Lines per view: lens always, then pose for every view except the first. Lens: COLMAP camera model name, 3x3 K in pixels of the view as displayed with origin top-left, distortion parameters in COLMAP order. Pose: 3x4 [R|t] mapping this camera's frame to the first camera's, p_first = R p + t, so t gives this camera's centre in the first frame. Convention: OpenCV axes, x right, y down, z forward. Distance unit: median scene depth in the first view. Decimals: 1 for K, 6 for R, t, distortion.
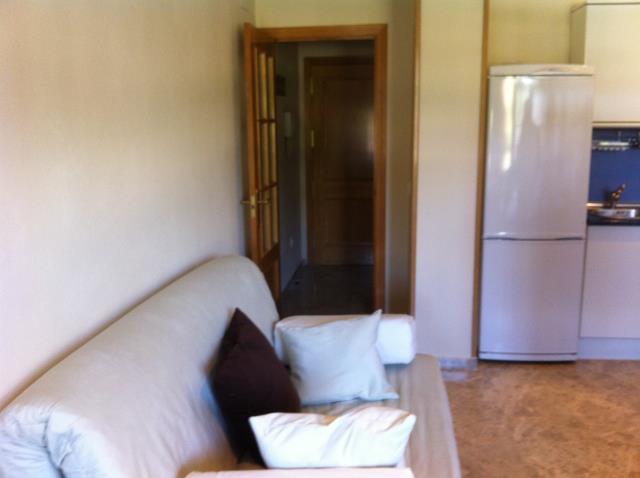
lens RADIAL K [[625.1, 0, 320.8], [0, 625.1, 238.1], [0, 0, 1]] dist [-0.019390, 0.000000]
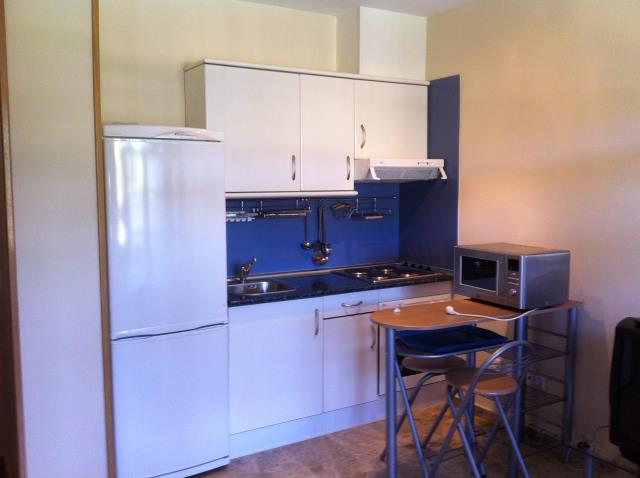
lens RADIAL K [[625.1, 0, 319.6], [0, 625.1, 237.2], [0, 0, 1]] dist [-0.019390, 0.000000]
pose [[0.800168, -0.049381, 0.597739, 0.006713], [0.107577, 0.992260, -0.062035, -0.049694], [-0.590049, 0.113941, 0.799287, 0.198936]]
